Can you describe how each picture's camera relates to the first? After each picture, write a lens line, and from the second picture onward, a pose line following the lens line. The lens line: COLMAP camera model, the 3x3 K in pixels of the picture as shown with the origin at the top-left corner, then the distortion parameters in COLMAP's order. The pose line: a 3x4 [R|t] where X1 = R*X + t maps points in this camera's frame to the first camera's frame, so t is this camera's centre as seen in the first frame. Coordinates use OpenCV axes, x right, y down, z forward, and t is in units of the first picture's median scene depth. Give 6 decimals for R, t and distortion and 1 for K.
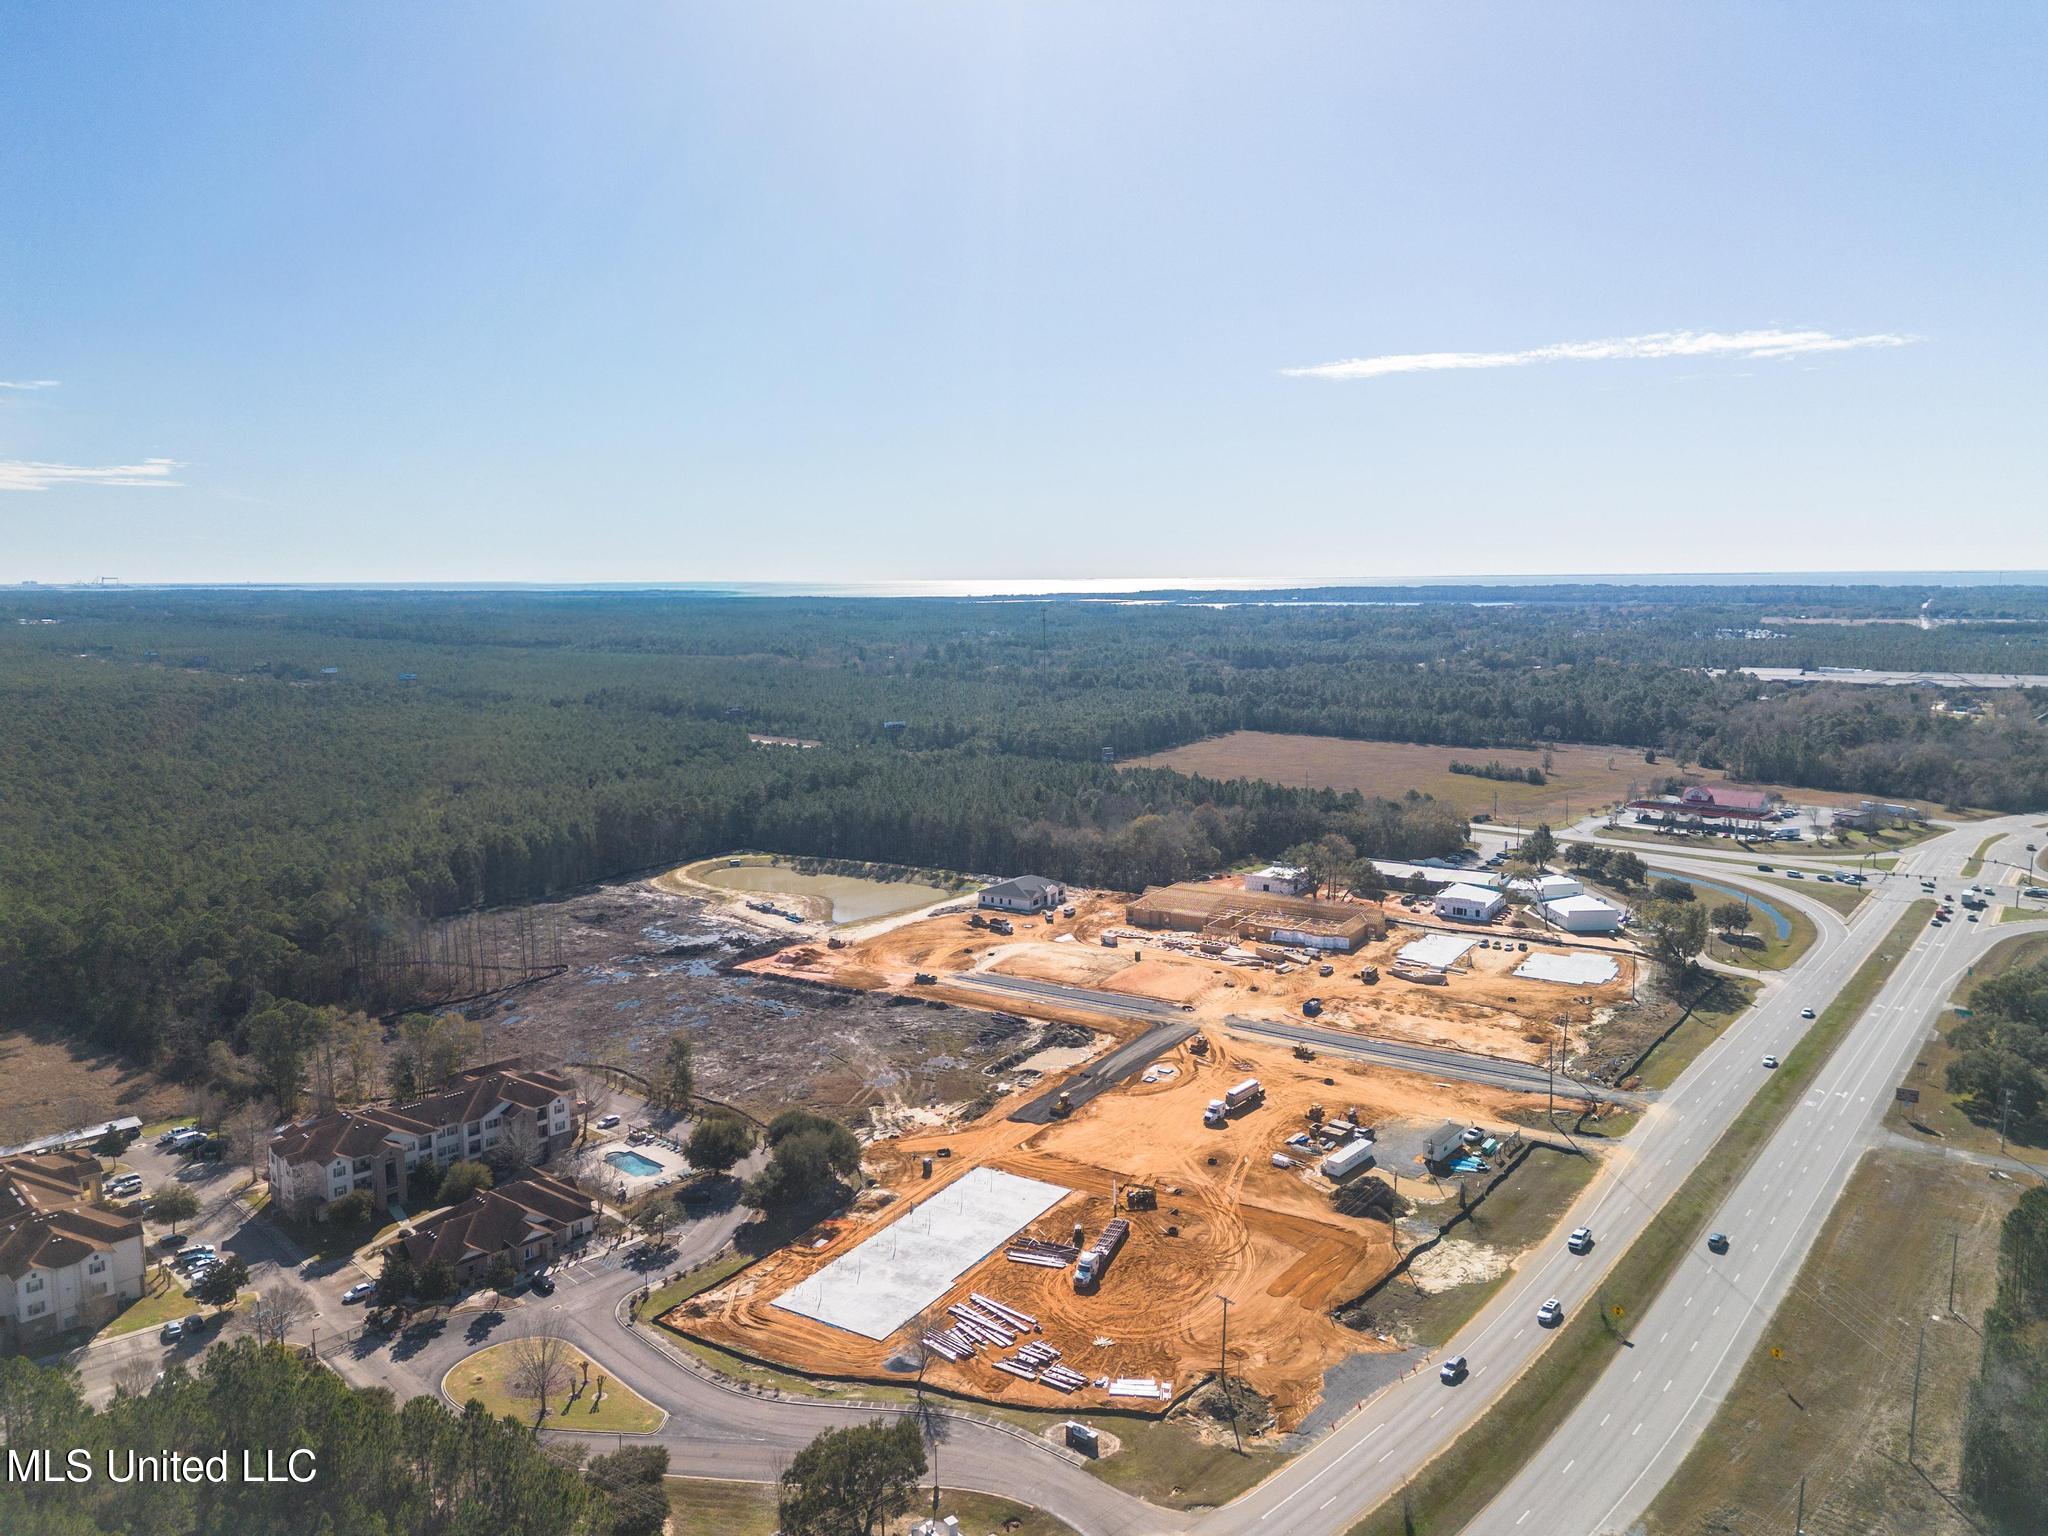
lens RADIAL K [[1435.9, 0, 1027.4], [0, 1435.9, 761.6], [0, 0, 1]] dist [0.088551, -0.091532]
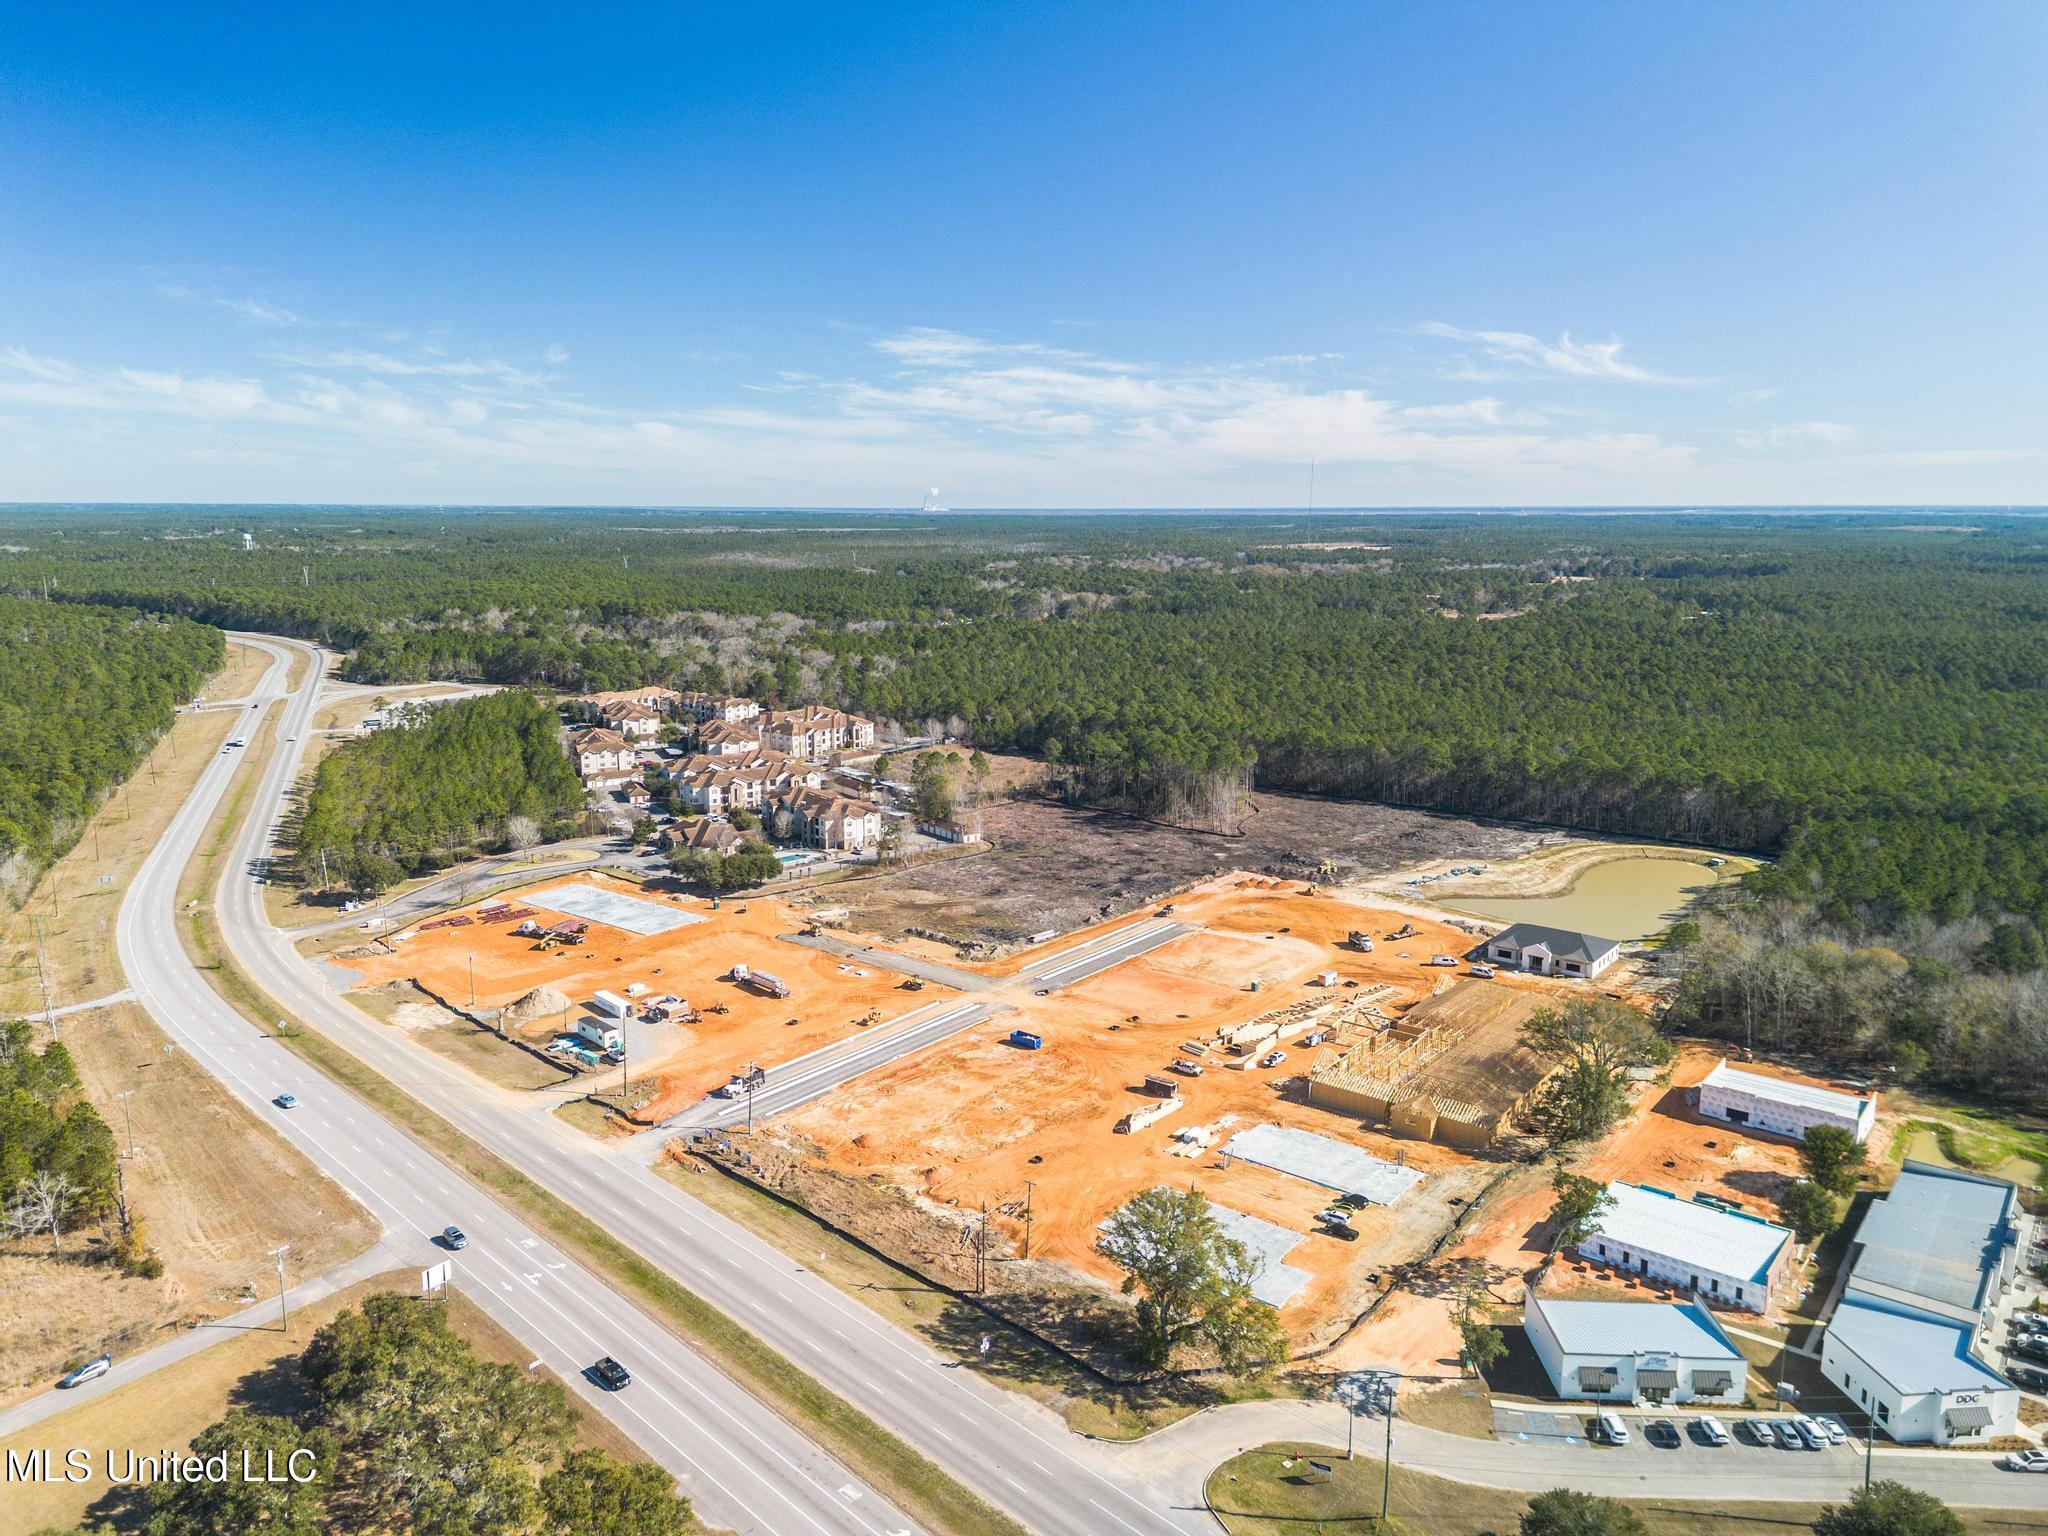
lens RADIAL K [[1435.9, 0, 1027.4], [0, 1435.9, 761.6], [0, 0, 1]] dist [0.088551, -0.091532]
pose [[-0.121062, 0.182834, -0.975662, 1.234052], [-0.128716, 0.971701, 0.198063, -0.189047], [0.984264, 0.149561, -0.094102, 1.340752]]
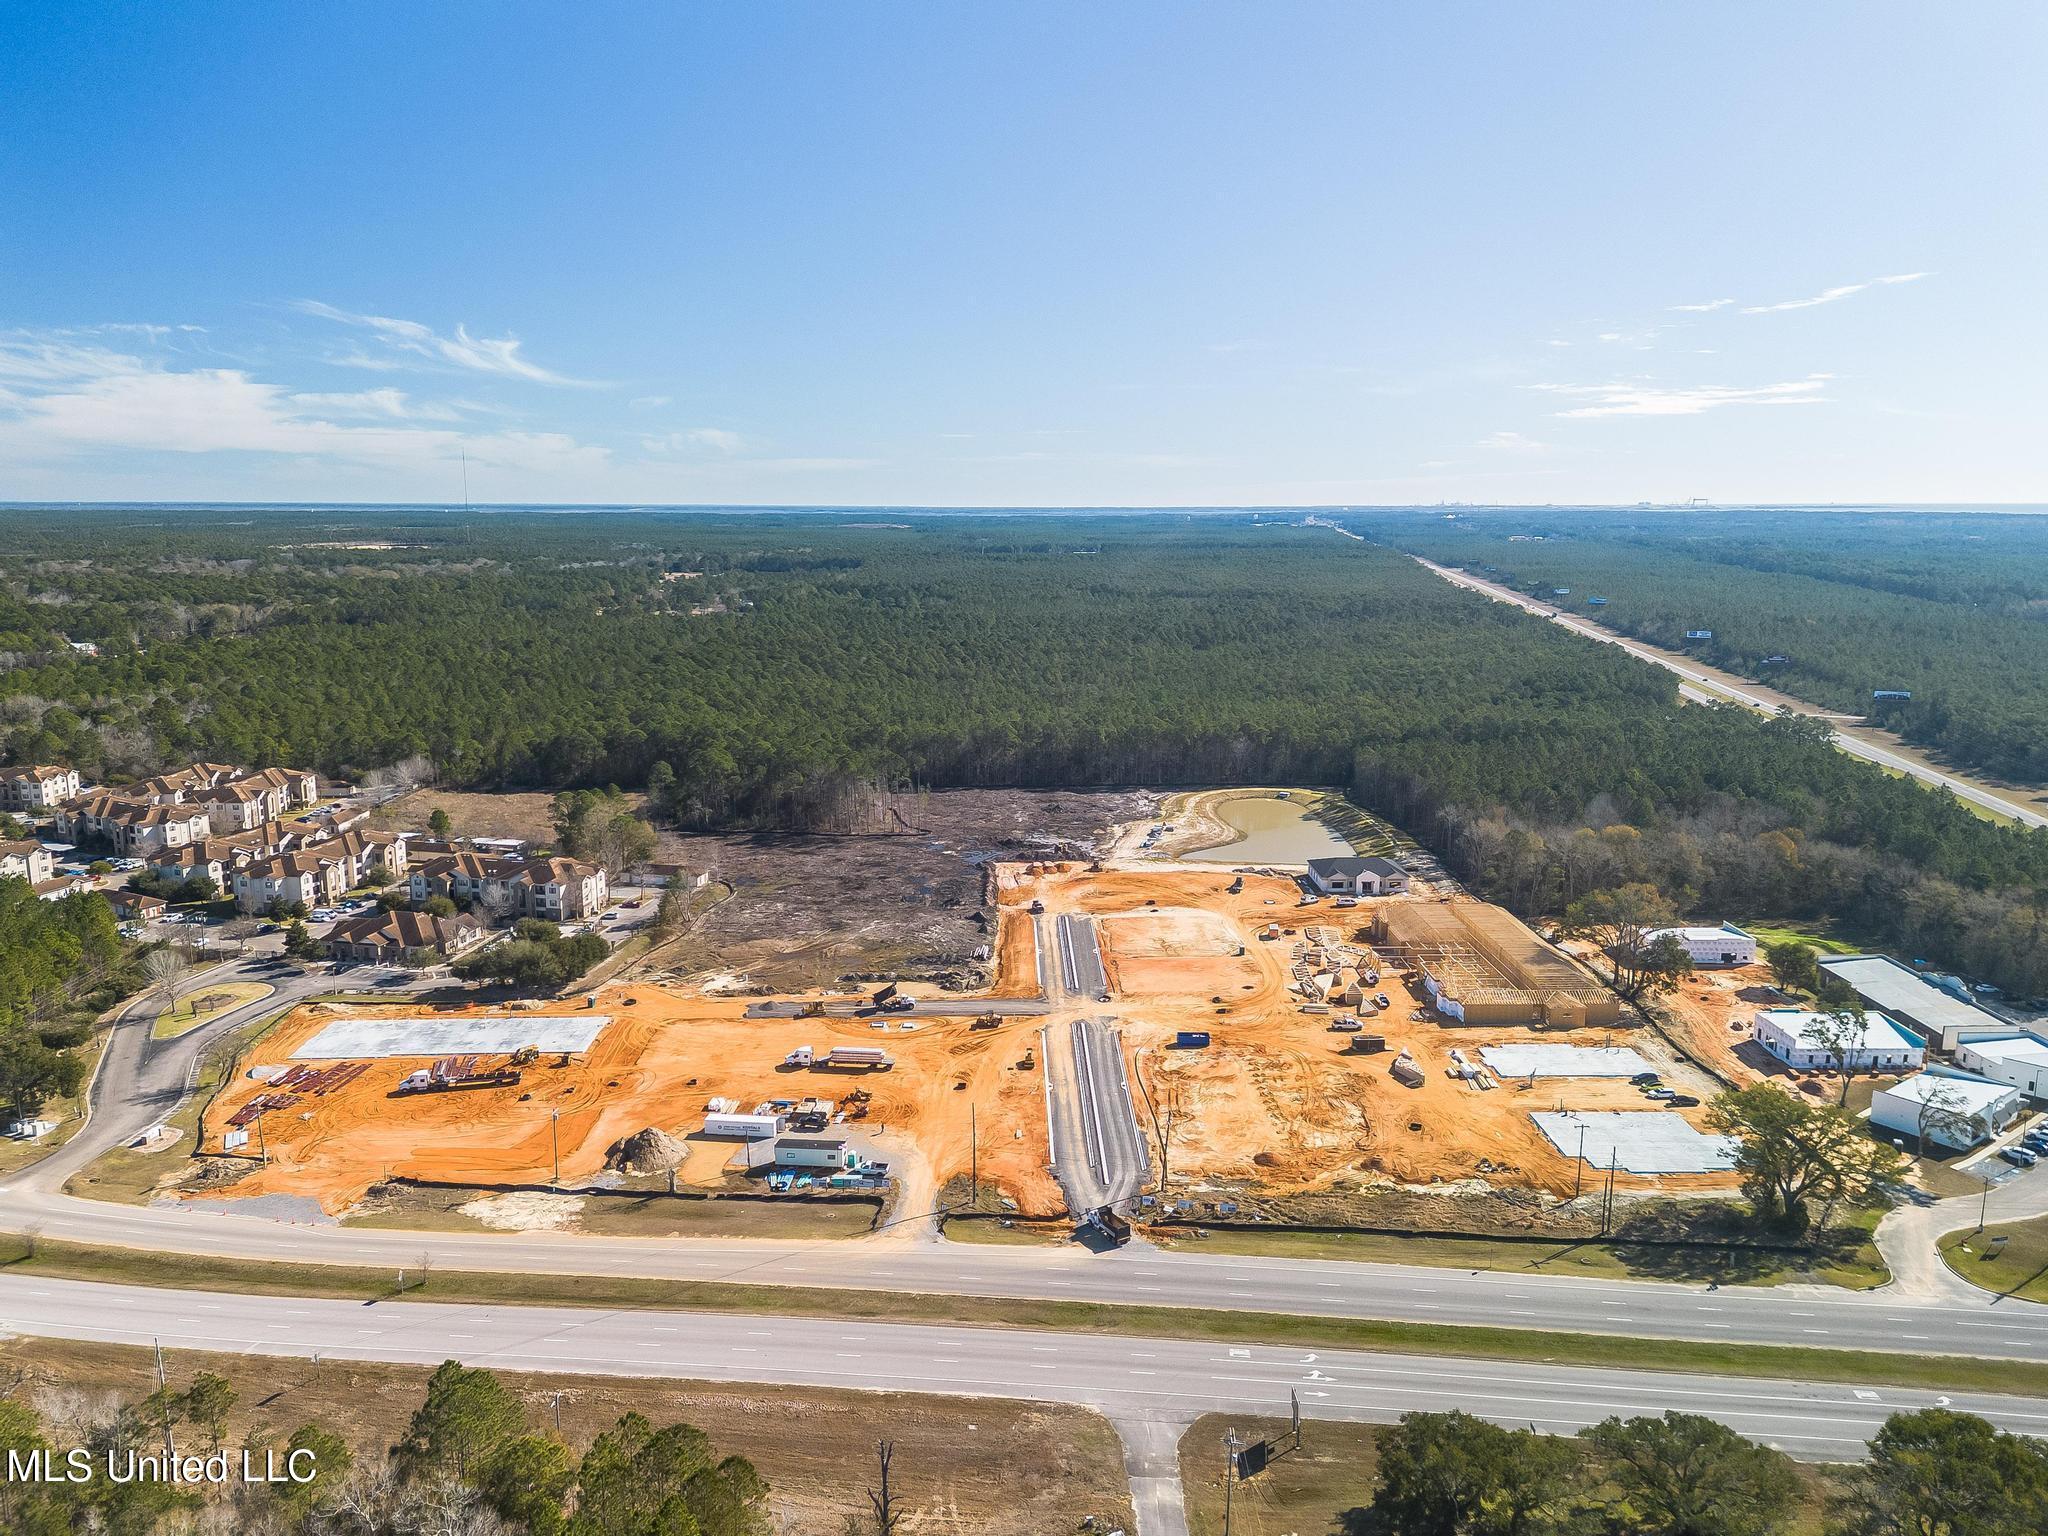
lens RADIAL K [[1442.6, 0, 1027.2], [0, 1442.6, 765.5], [0, 0, 1]] dist [0.093609, -0.103232]
pose [[0.540703, 0.158727, -0.826103, 1.019978], [-0.112745, 0.986851, 0.115819, -0.088285], [0.833624, 0.030515, 0.551489, 0.587907]]
